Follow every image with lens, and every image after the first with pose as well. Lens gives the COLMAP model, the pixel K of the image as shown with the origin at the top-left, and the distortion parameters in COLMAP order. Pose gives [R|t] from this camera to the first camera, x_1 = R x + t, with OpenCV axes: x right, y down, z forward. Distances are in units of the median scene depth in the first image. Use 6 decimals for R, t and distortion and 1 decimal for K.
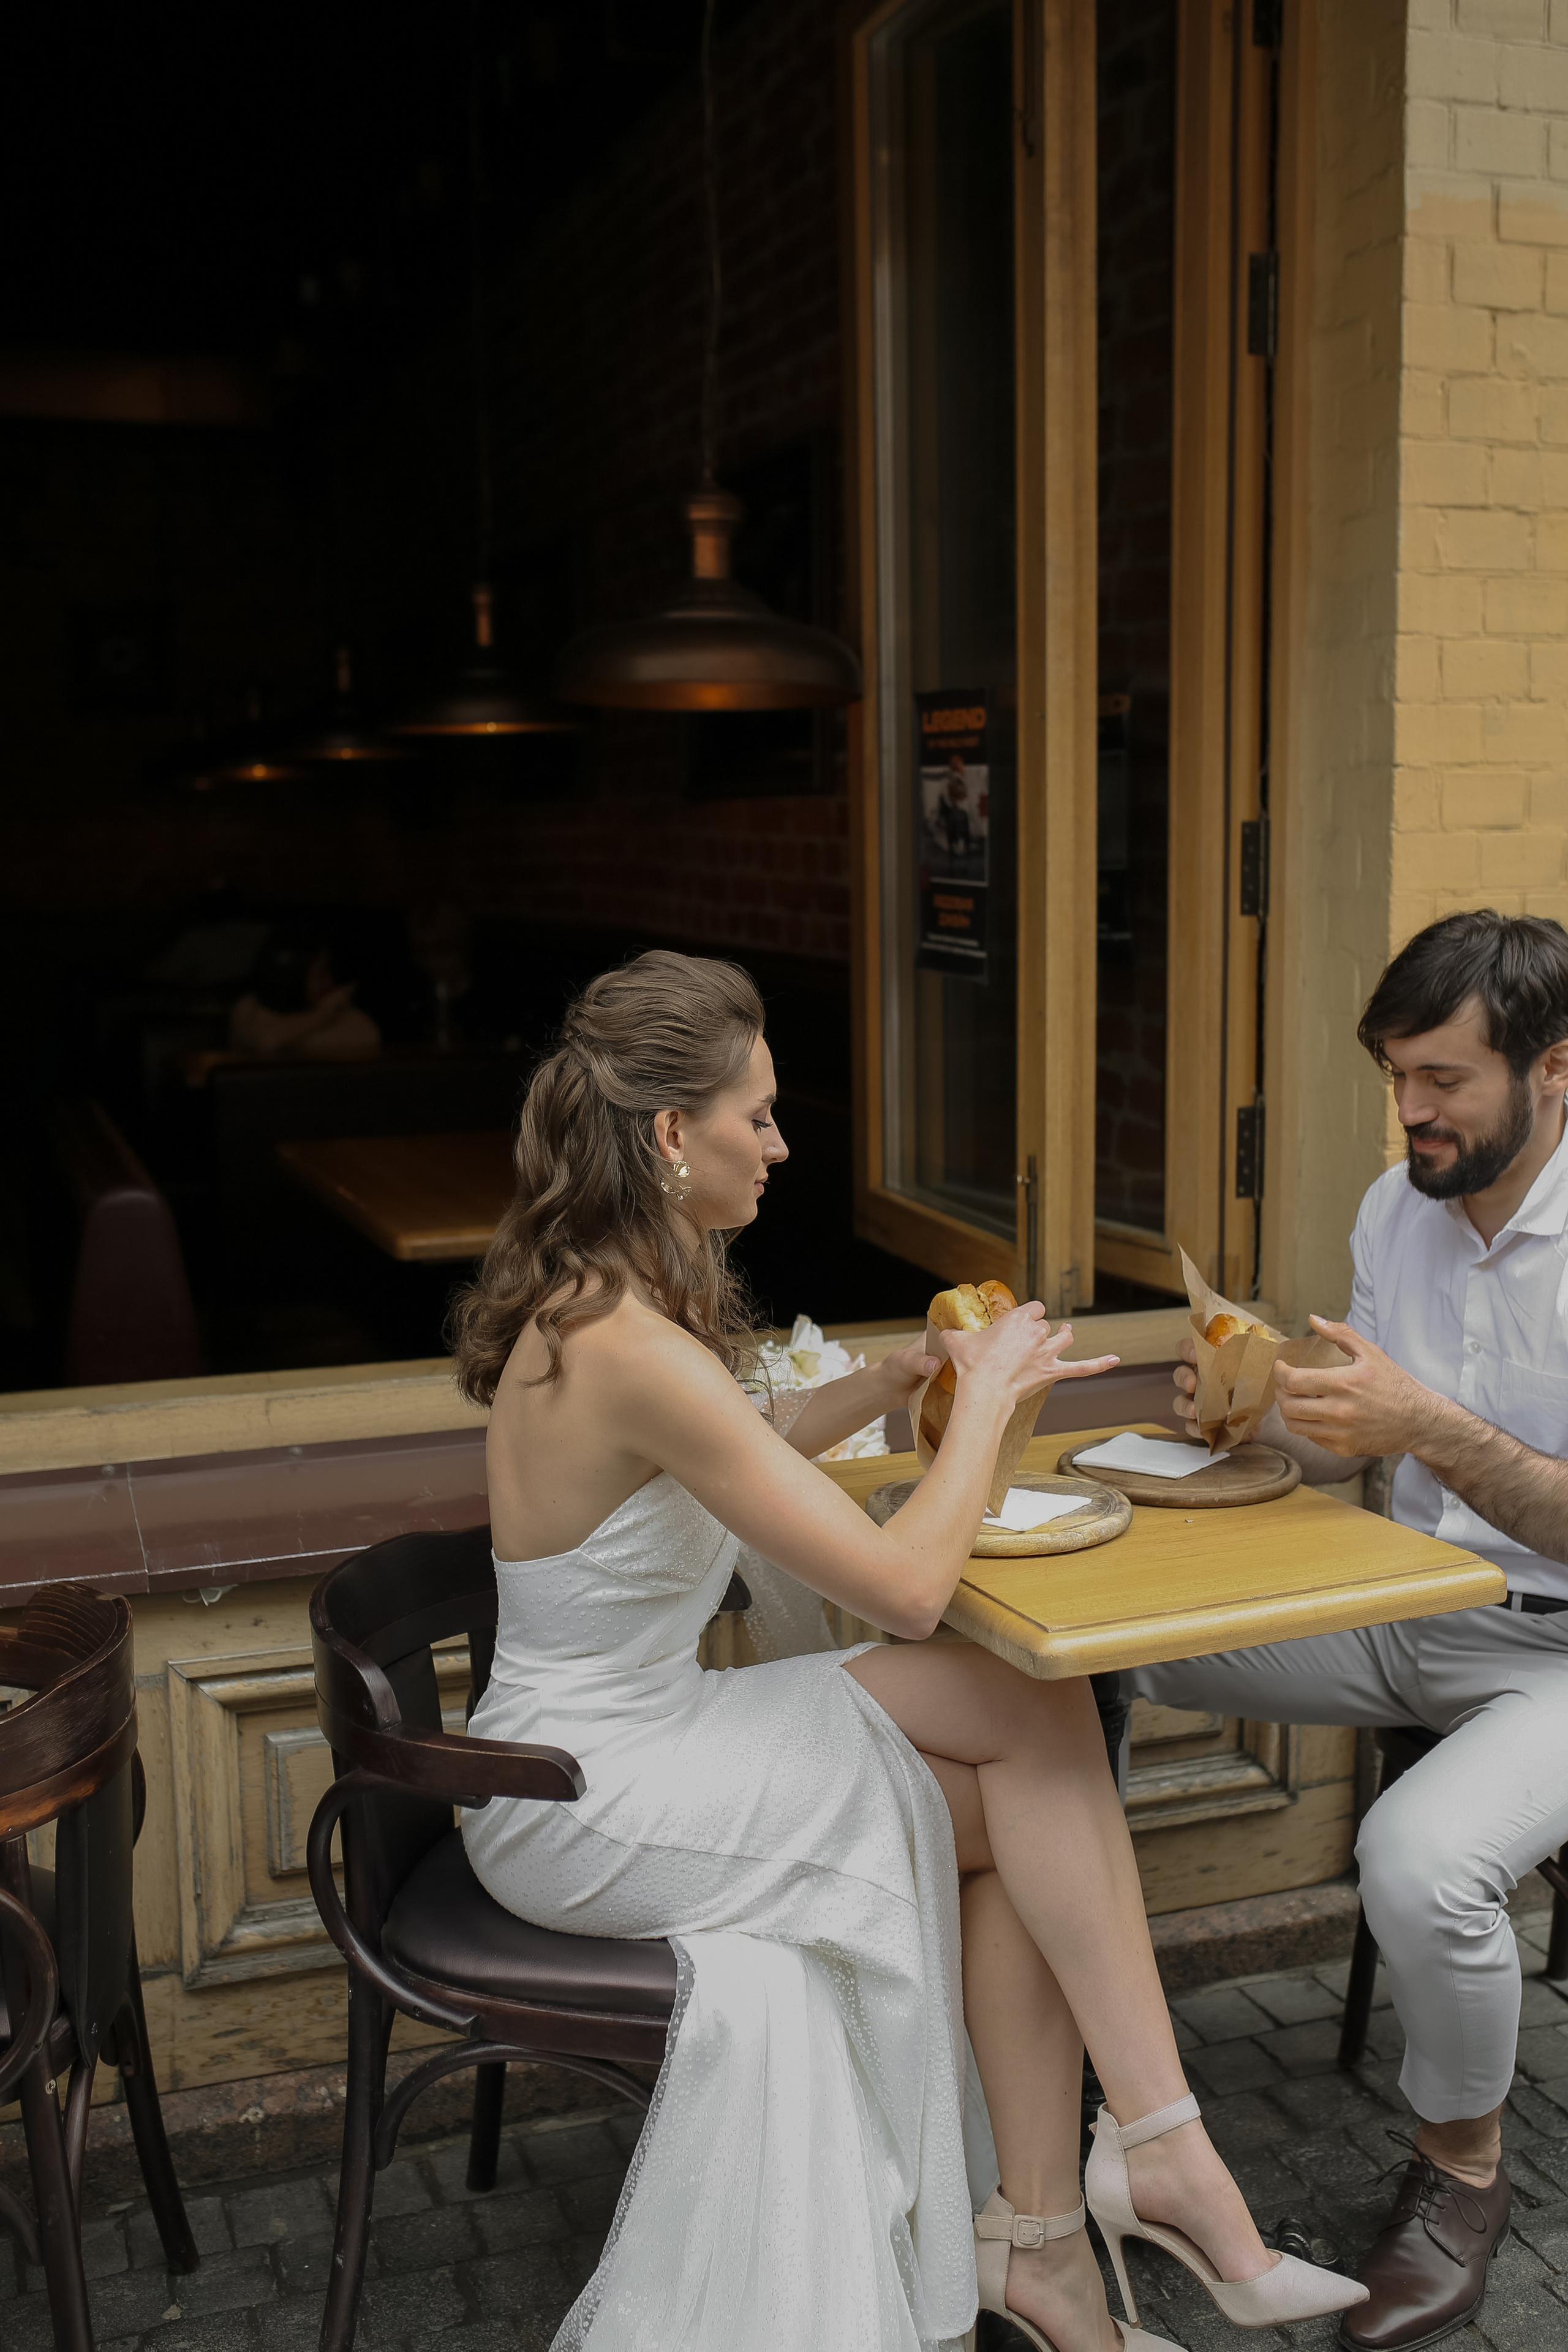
lens RADIAL K [[2301.2, 0, 779.0], [0, 2301.2, 1169.7], [0, 0, 1]] dist [-0.072153, 0.103453]
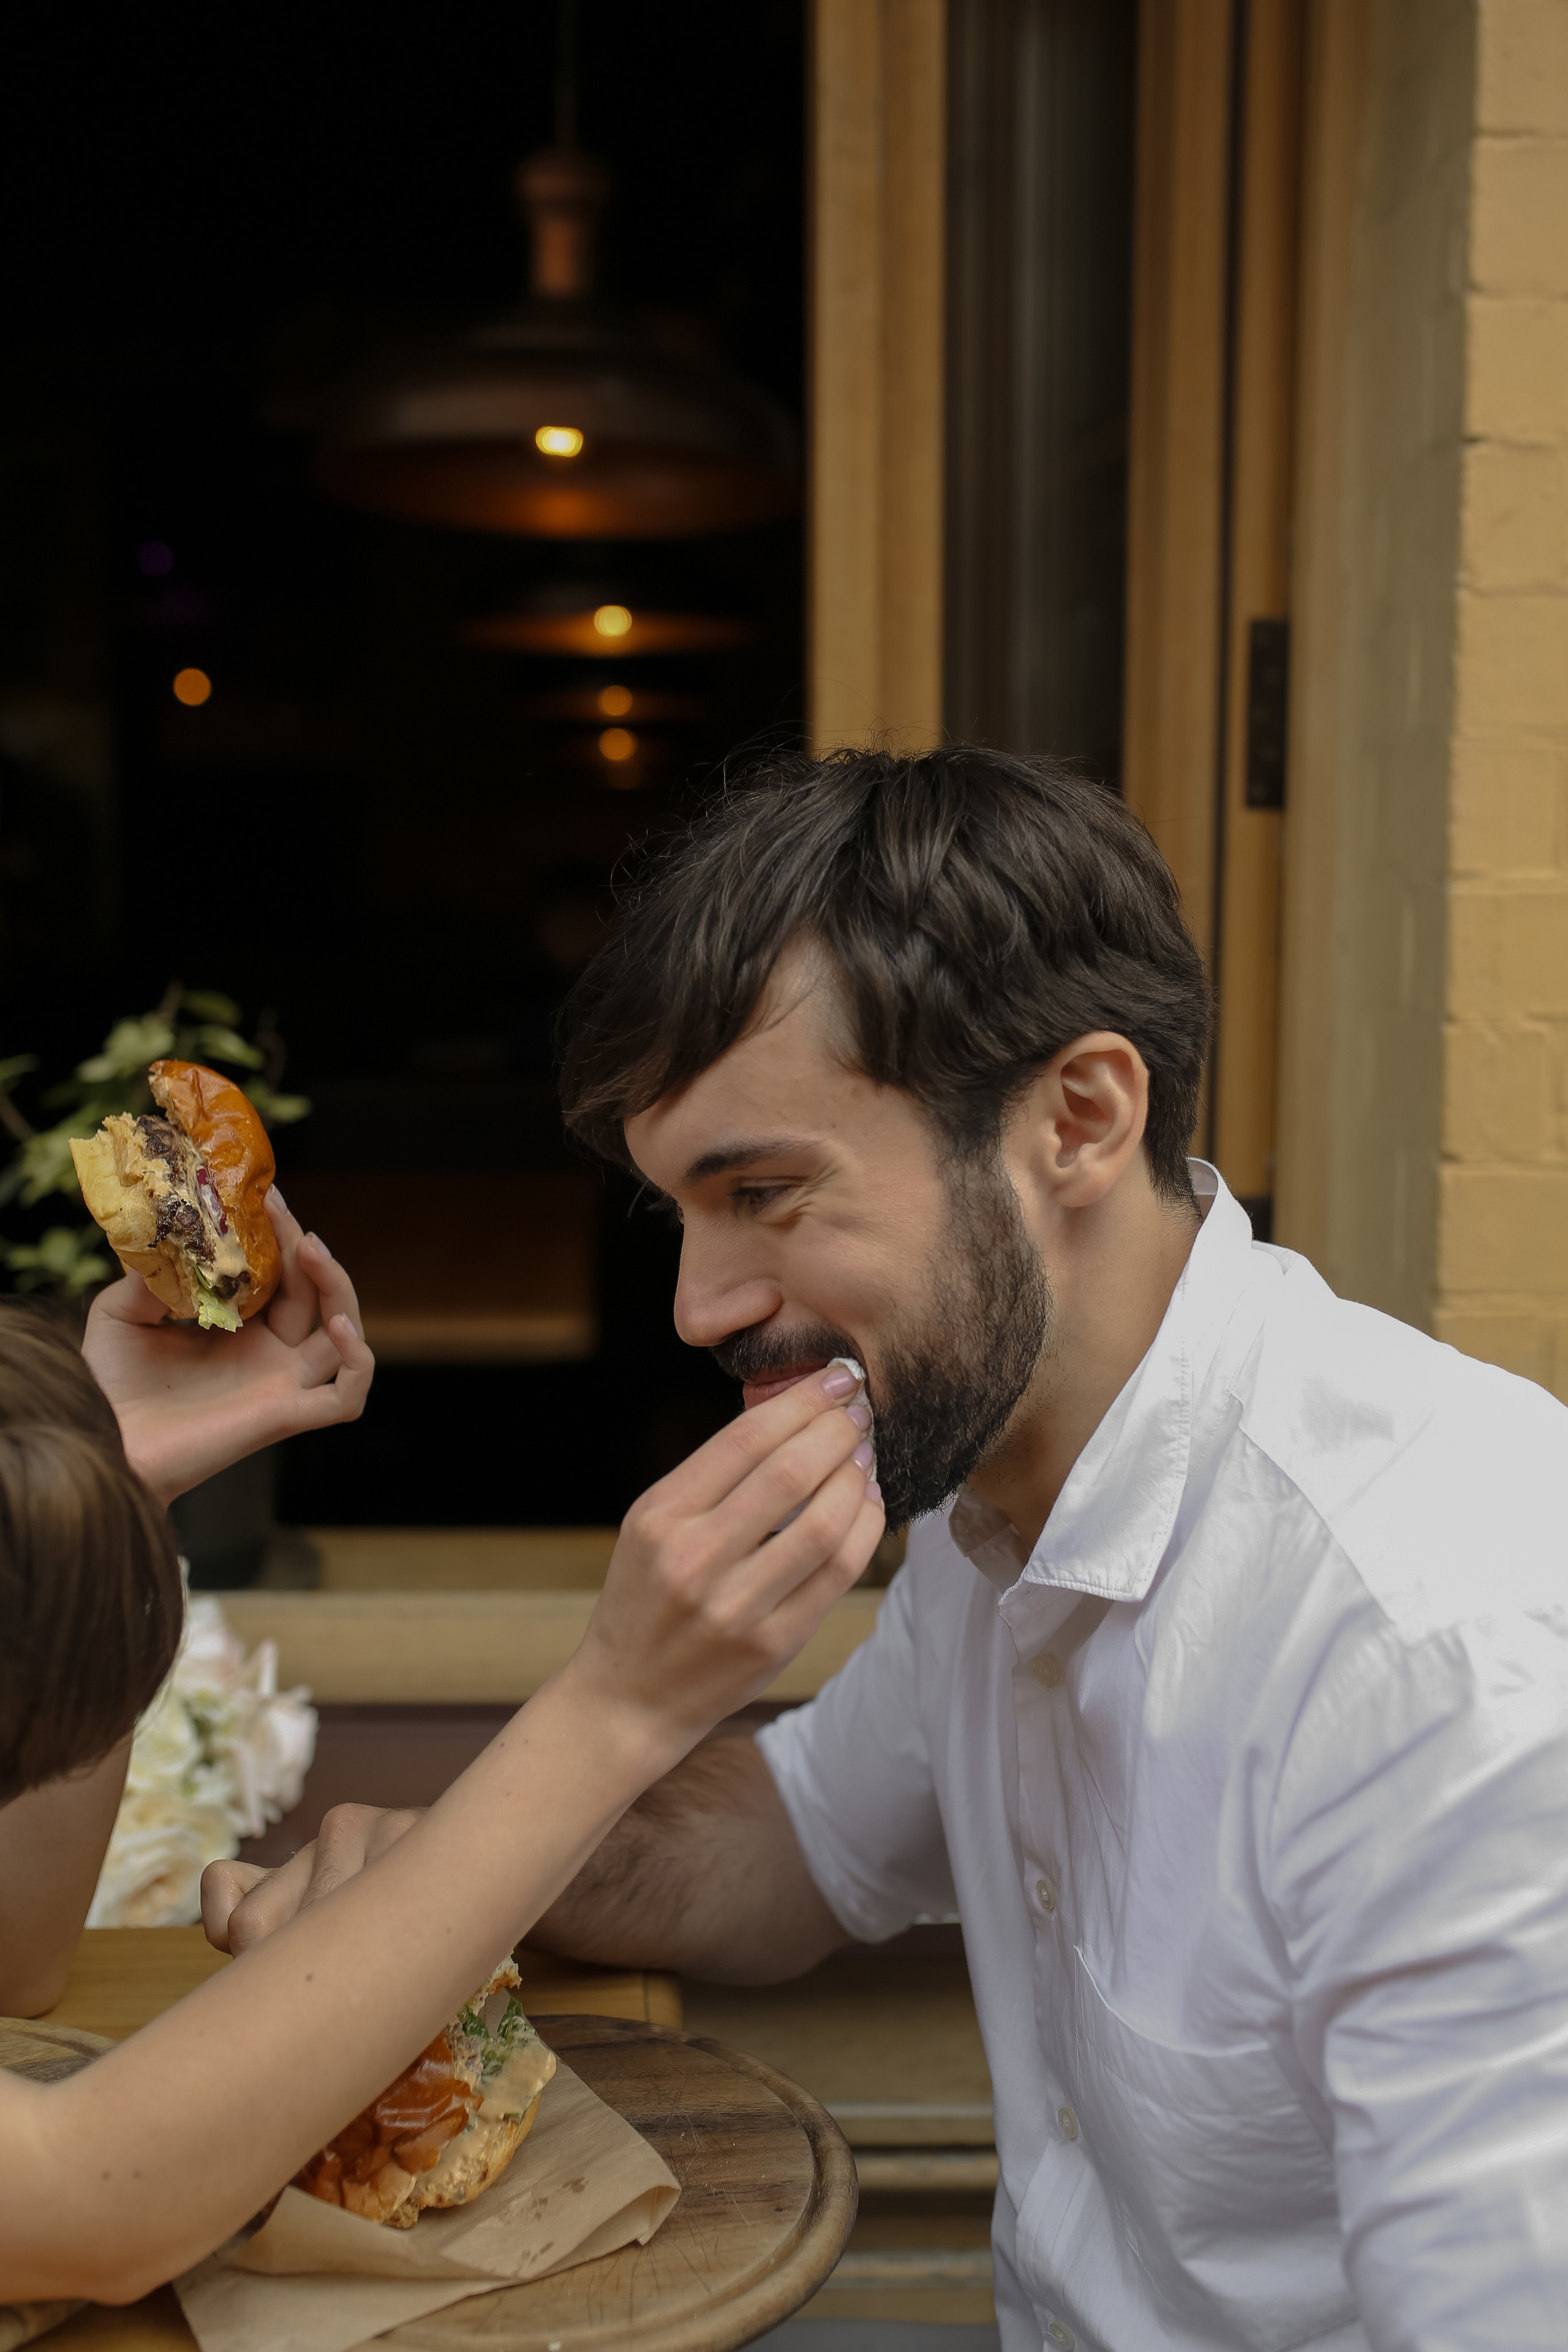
lens RADIAL K [[2295.8, 0, 778.8], [0, 2295.8, 1136.6], [0, 0, 1]] dist [-0.023805, 0.001047]
pose [[0.953073, 0.051056, -0.298404, 0.273425], [-0.059438, 0.998050, -0.019076, -0.026229], [0.296848, 0.035918, 0.954249, 0.531682]]
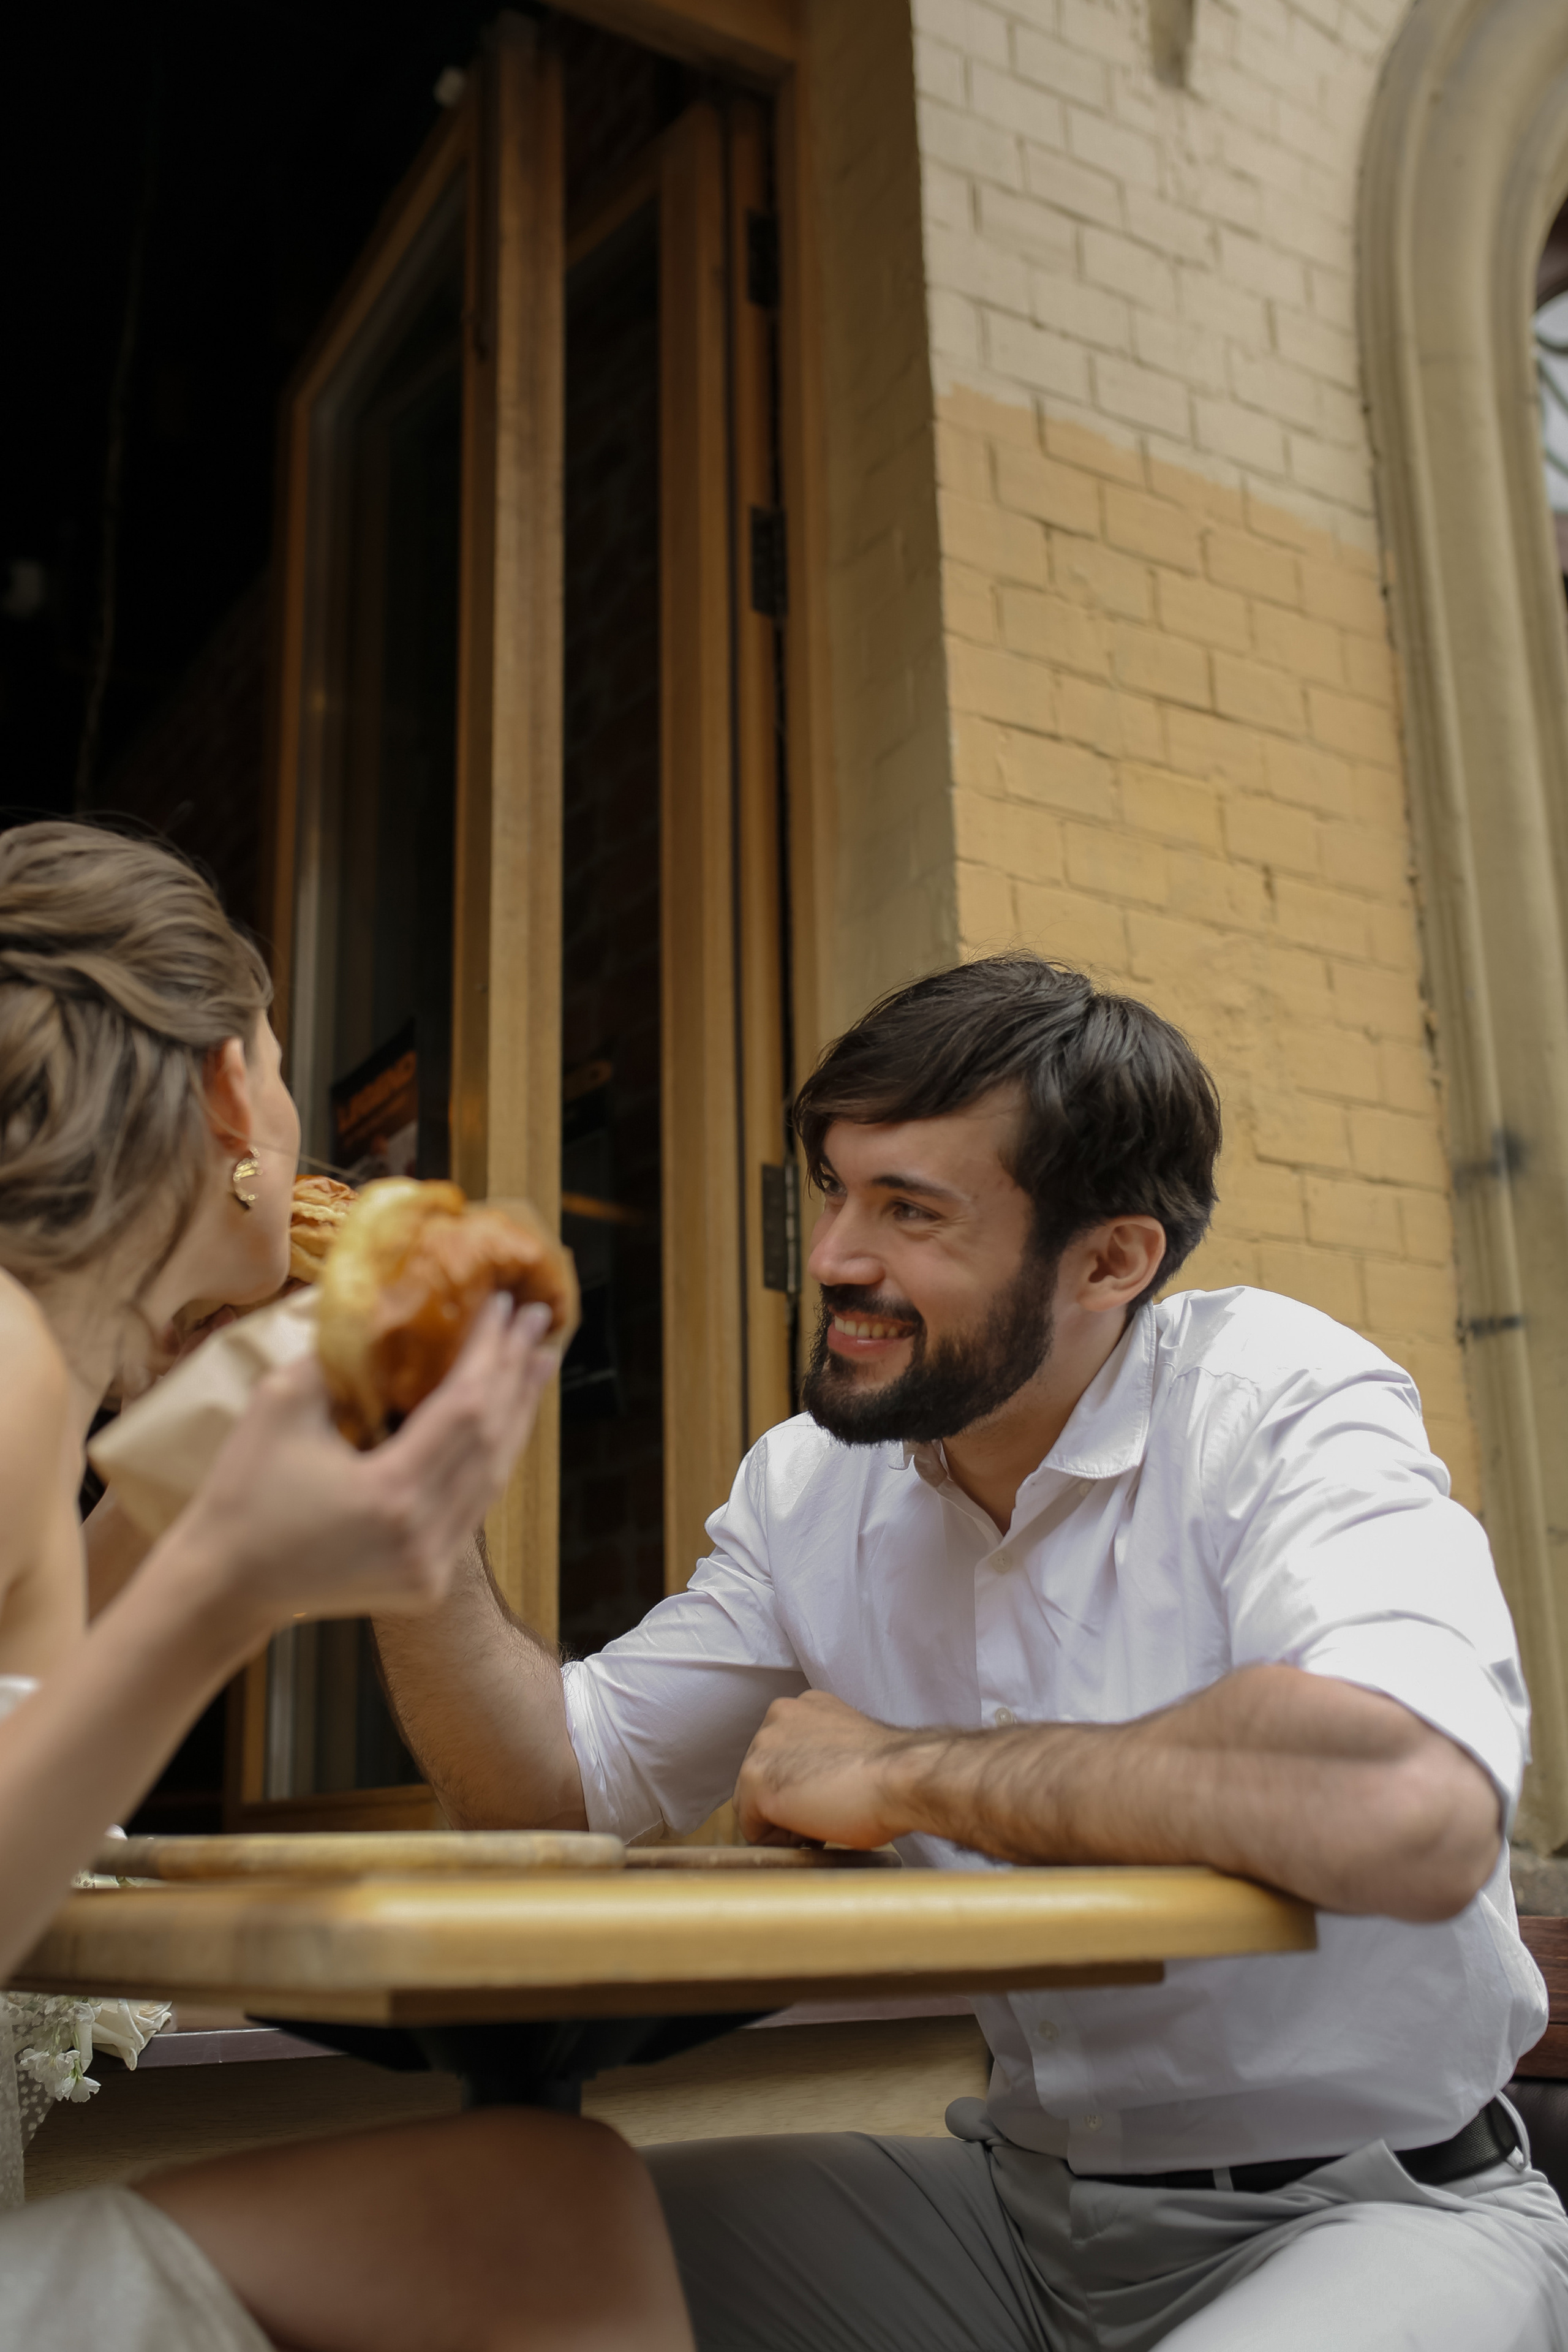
lens RADIAL K [[2375.9, 0, 777.0], [0, 2375.9, 1169.4], [0, 0, 1]] dist [-0.070306, 0.099572]
pose [[0.980445, 0.048596, 0.190700, 0.066901], [0.036123, 0.908125, -0.417139, 0.174069], [-0.193450, 0.415870, 0.888611, 0.349482]]
